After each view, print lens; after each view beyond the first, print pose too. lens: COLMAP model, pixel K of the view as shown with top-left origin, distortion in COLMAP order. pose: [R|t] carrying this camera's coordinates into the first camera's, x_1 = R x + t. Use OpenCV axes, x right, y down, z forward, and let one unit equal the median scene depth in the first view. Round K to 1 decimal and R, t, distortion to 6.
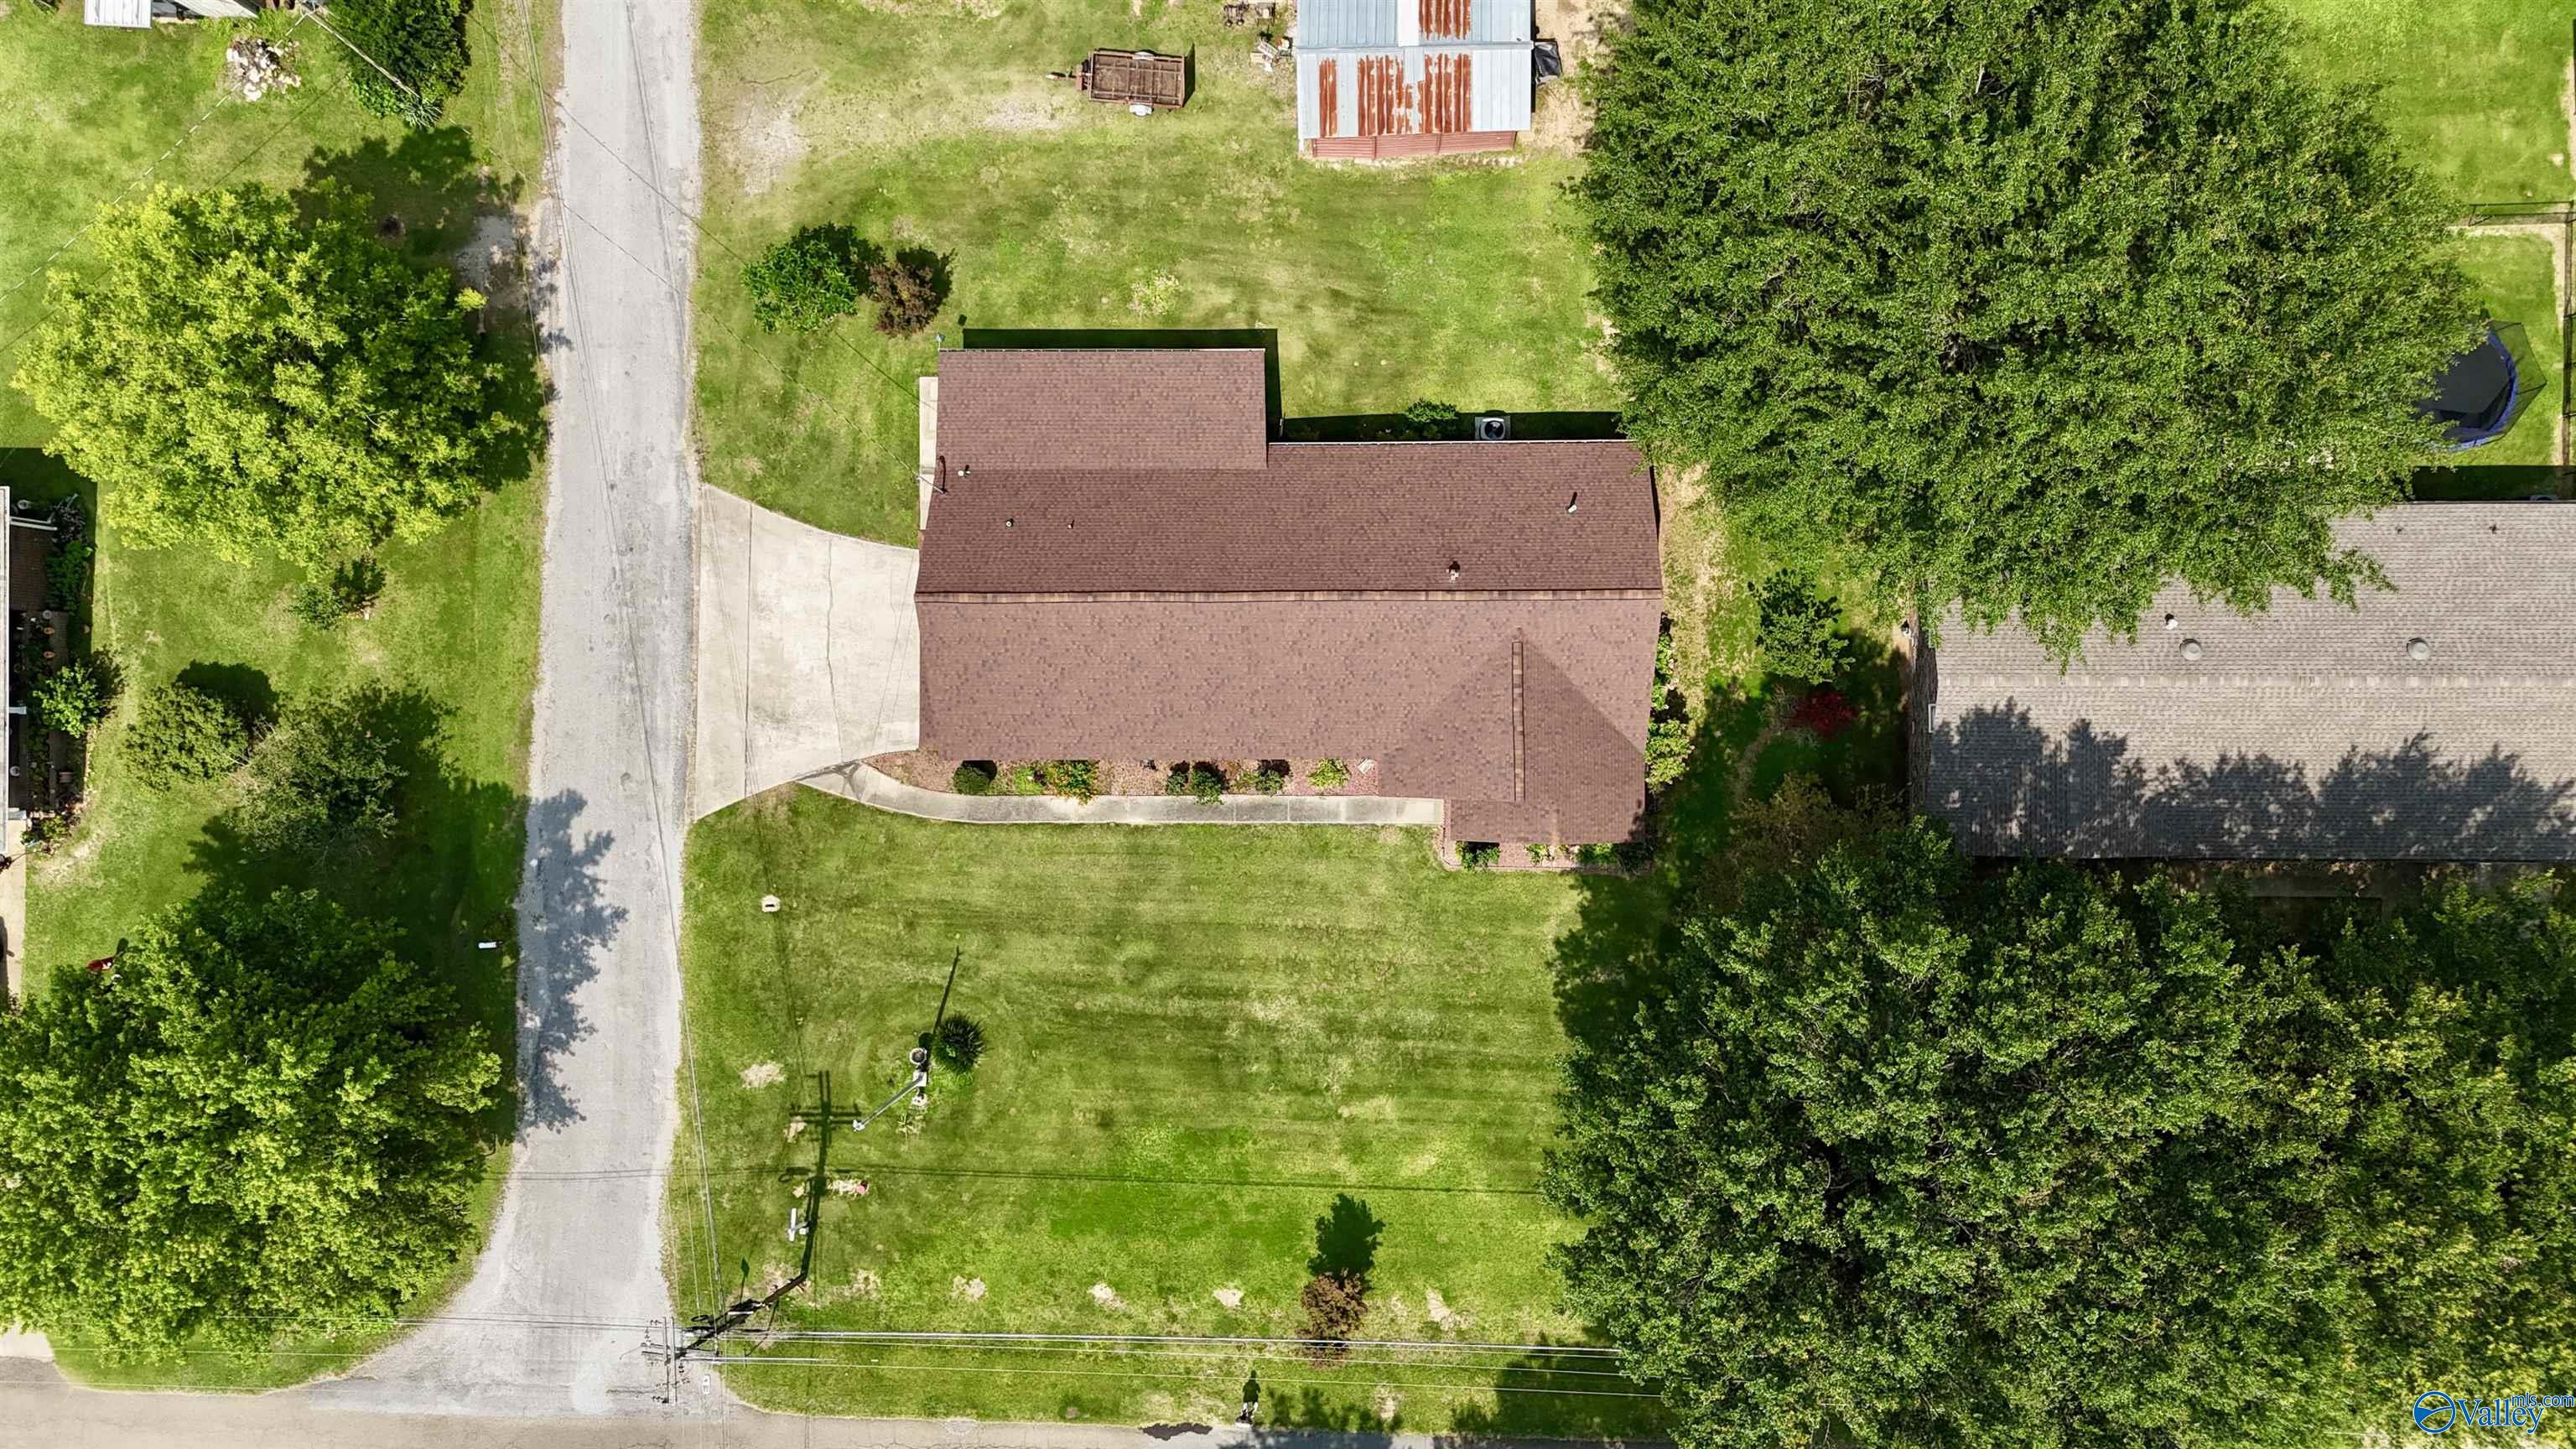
lens RADIAL K [[1900.7, 0, 1301.6], [0, 1900.7, 719.8], [0, 0, 1]] dist [0.076169, -0.084213]
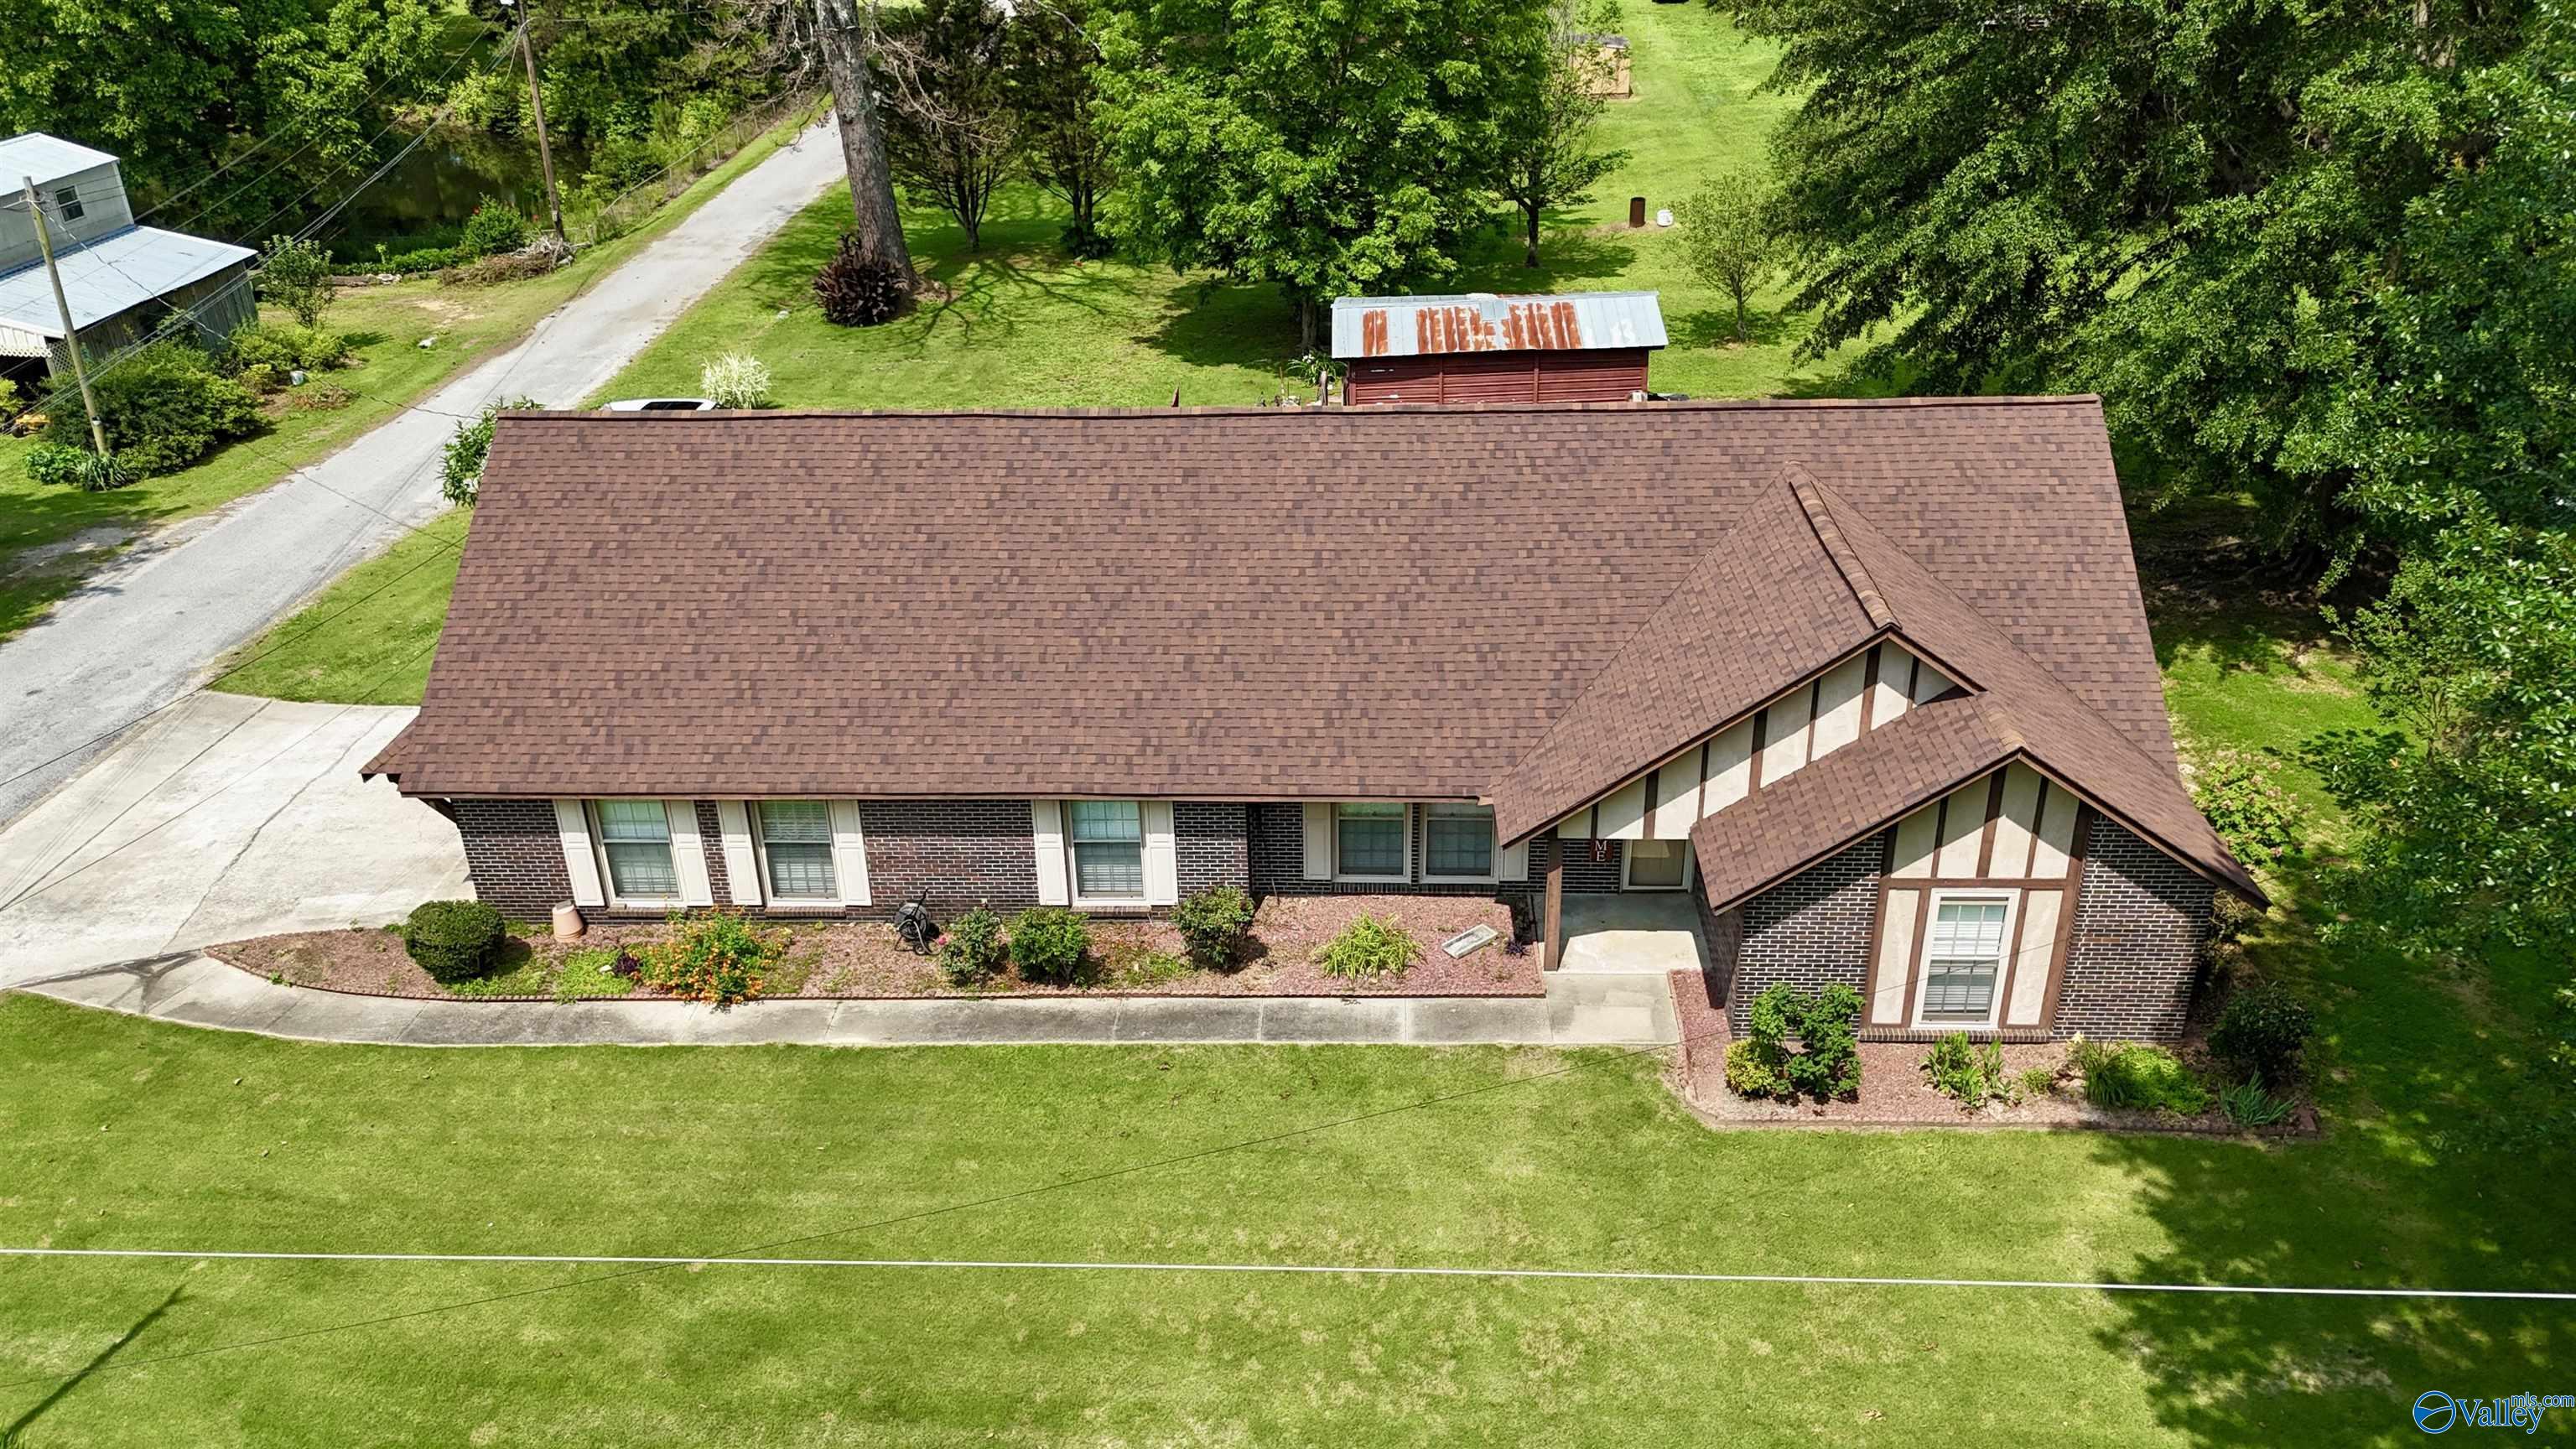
lens RADIAL K [[1889.7, 0, 1300.3], [0, 1889.7, 715.2], [0, 0, 1]] dist [0.089366, -0.113096]
pose [[0.999194, 0.022696, -0.033101, 0.012066], [-0.039840, 0.461243, -0.886379, 0.348189], [-0.004850, 0.886984, 0.461775, 0.767483]]
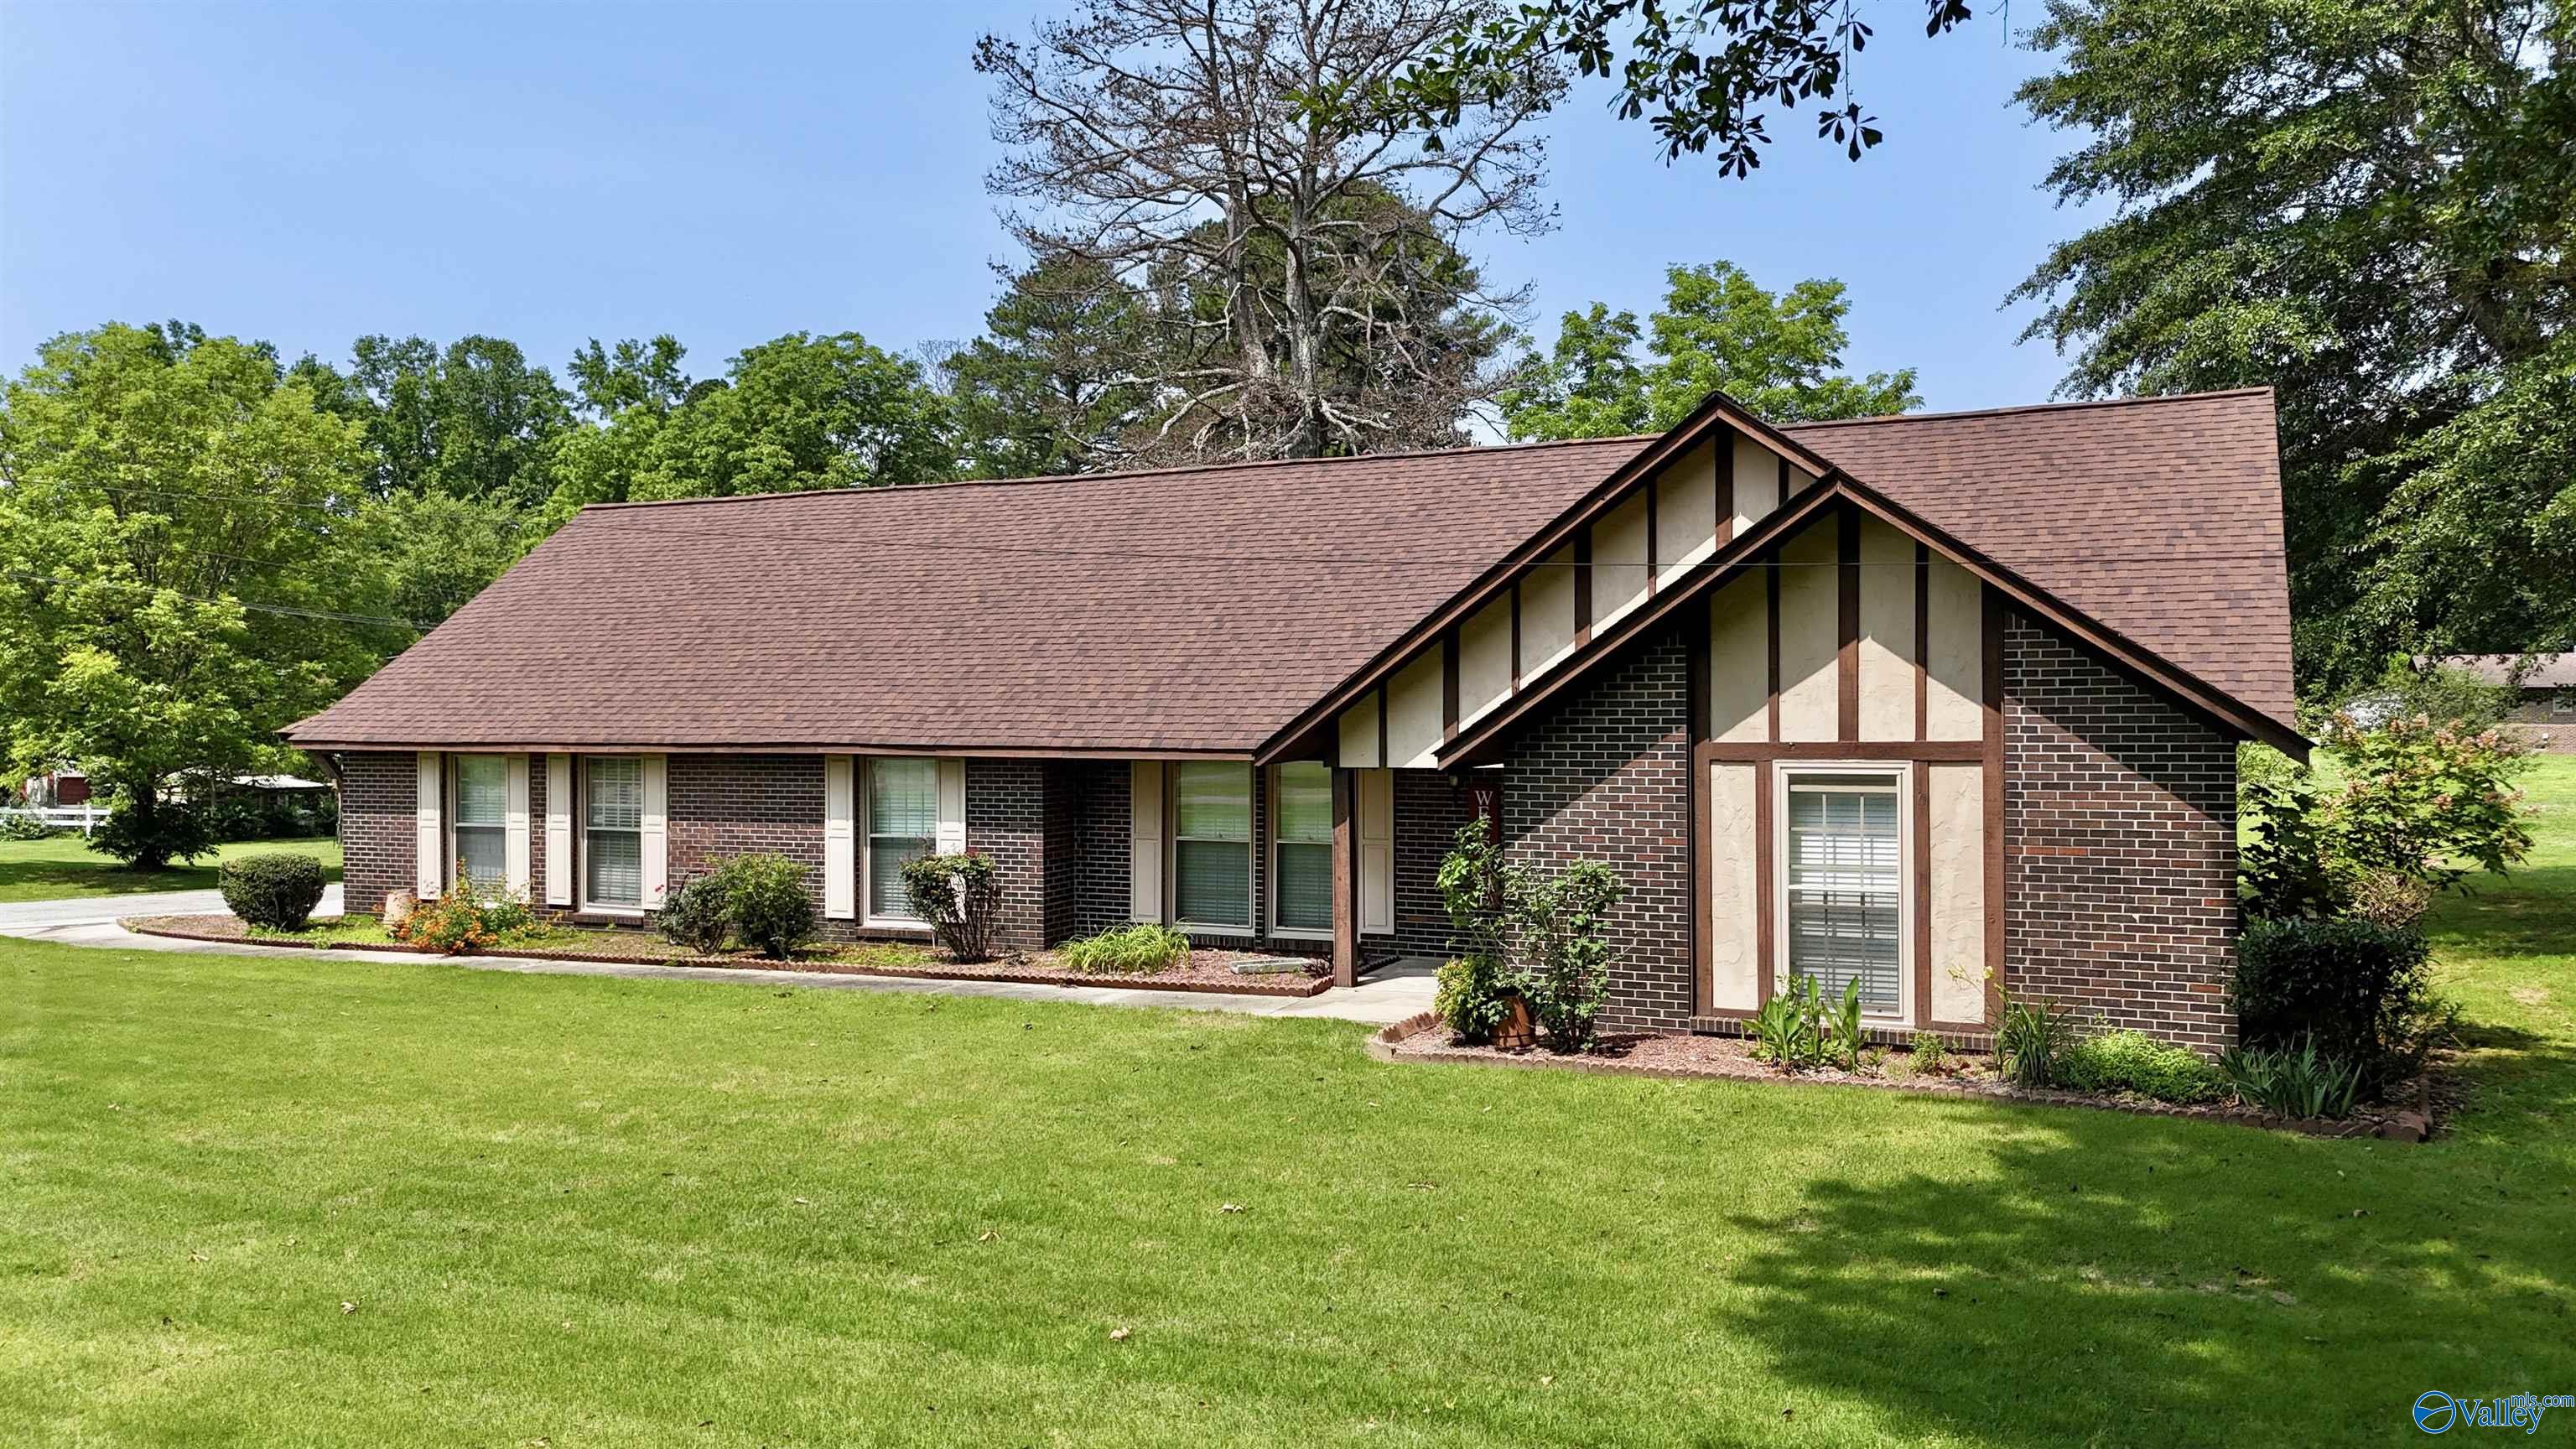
lens RADIAL K [[1900.7, 0, 1301.6], [0, 1900.7, 719.8], [0, 0, 1]] dist [0.076169, -0.084213]
pose [[0.907422, 0.021582, -0.419665, 0.159803], [-0.419985, 0.013241, -0.907434, 0.282025], [-0.014028, 0.999679, 0.021079, 0.945327]]
